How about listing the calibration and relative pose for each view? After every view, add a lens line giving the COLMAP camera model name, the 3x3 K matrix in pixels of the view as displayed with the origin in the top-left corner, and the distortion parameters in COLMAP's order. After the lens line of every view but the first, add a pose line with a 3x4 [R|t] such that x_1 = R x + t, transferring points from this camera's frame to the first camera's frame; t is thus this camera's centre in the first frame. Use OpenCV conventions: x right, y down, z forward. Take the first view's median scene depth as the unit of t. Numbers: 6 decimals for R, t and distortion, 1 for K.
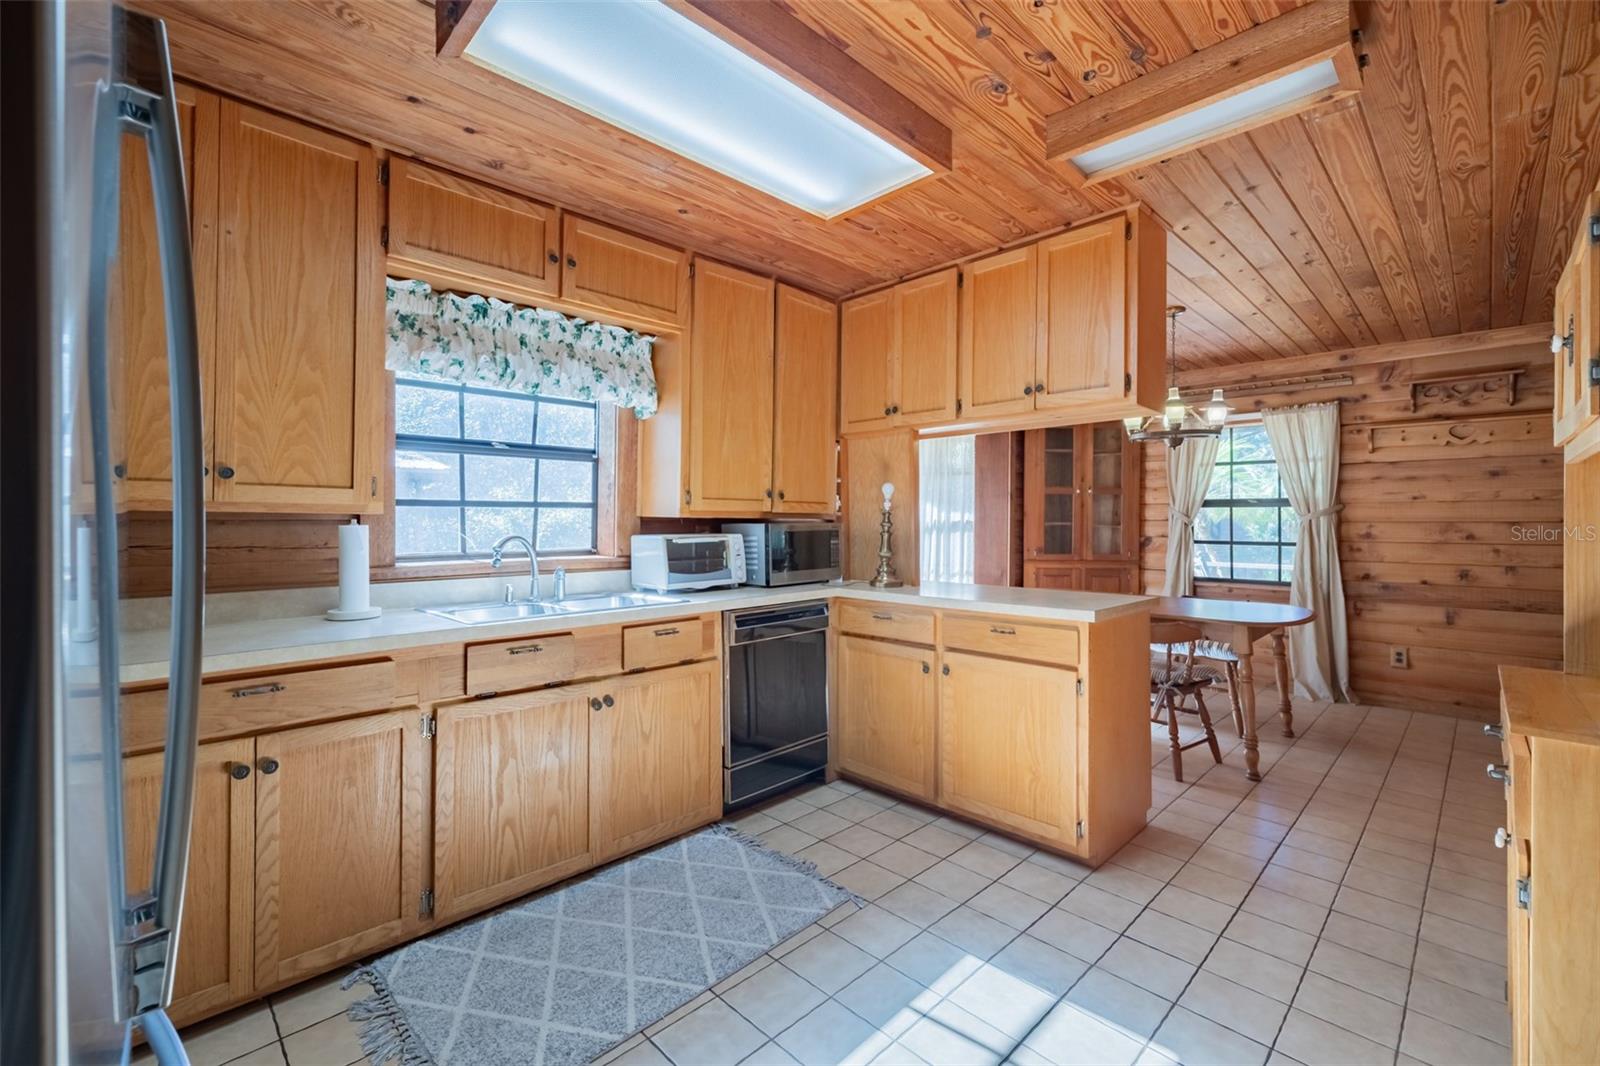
lens RADIAL K [[672.7, 0, 796.5], [0, 672.7, 516.8], [0, 0, 1]] dist [-0.000425, -0.000270]
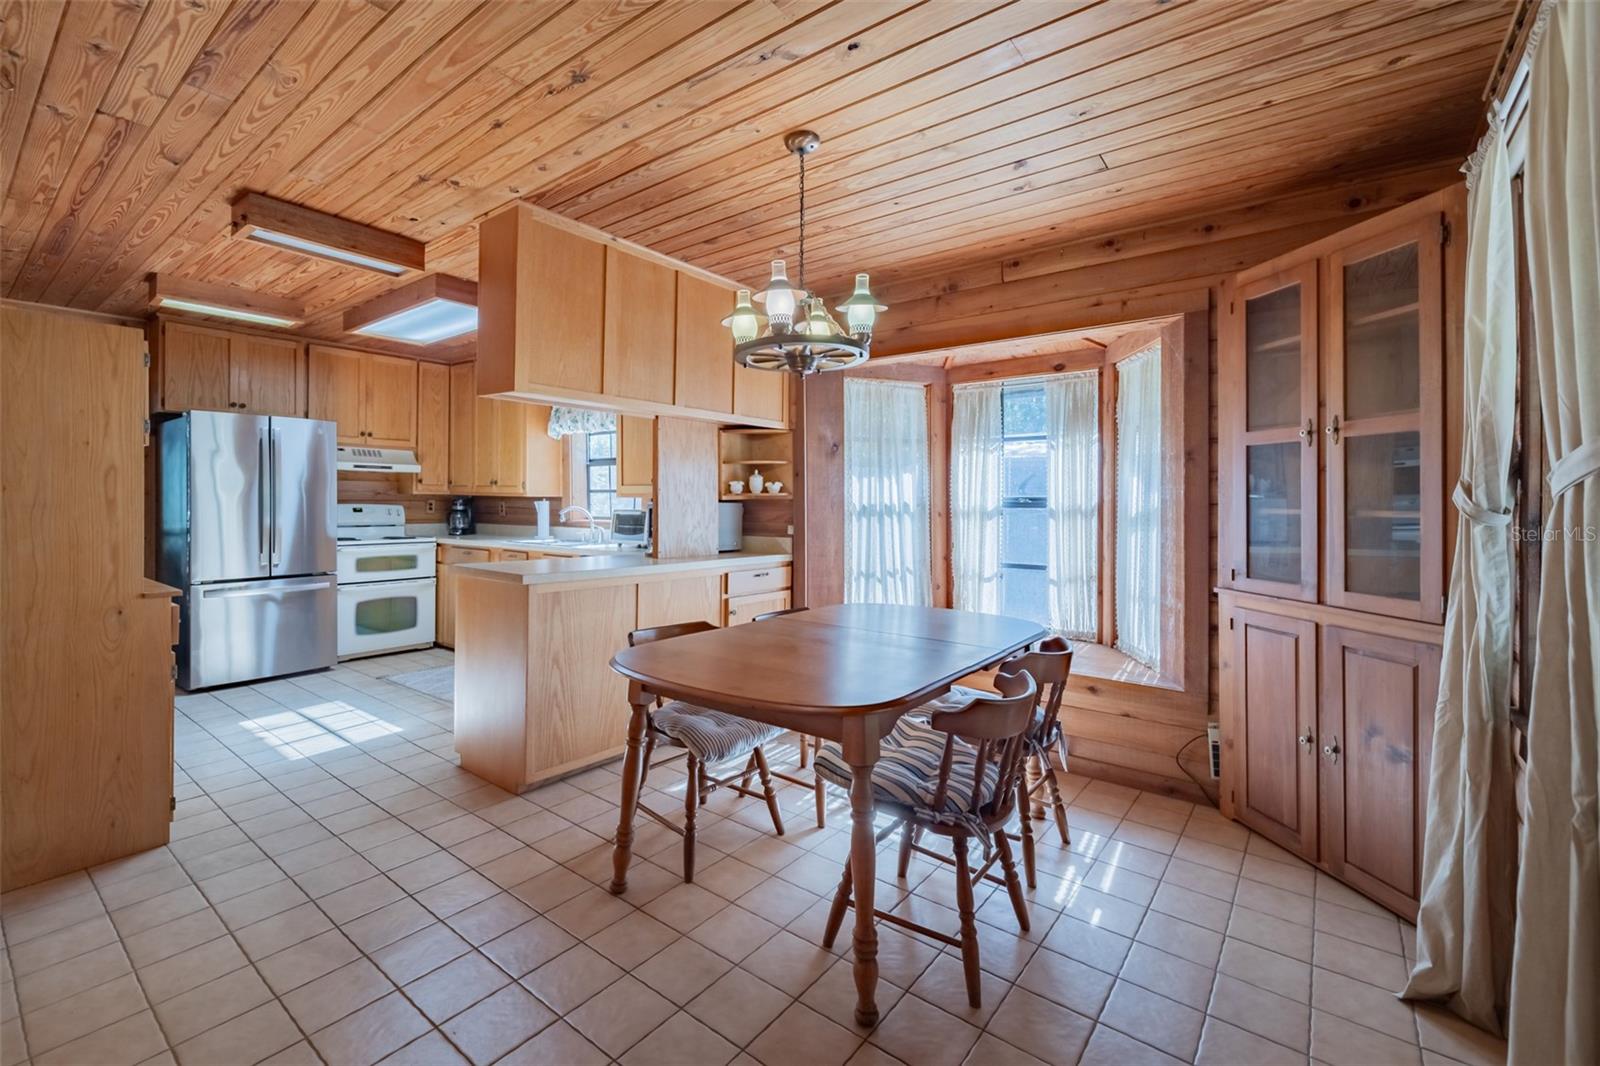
lens RADIAL K [[695.7, 0, 757.6], [0, 695.7, 504.0], [0, 0, 1]] dist [-0.005677, 0.000260]
pose [[0.111999, 0.002693, -0.993705, 1.011676], [-0.004694, 0.999987, 0.002181, 0.007350], [0.993697, 0.004420, 0.112011, 0.781744]]
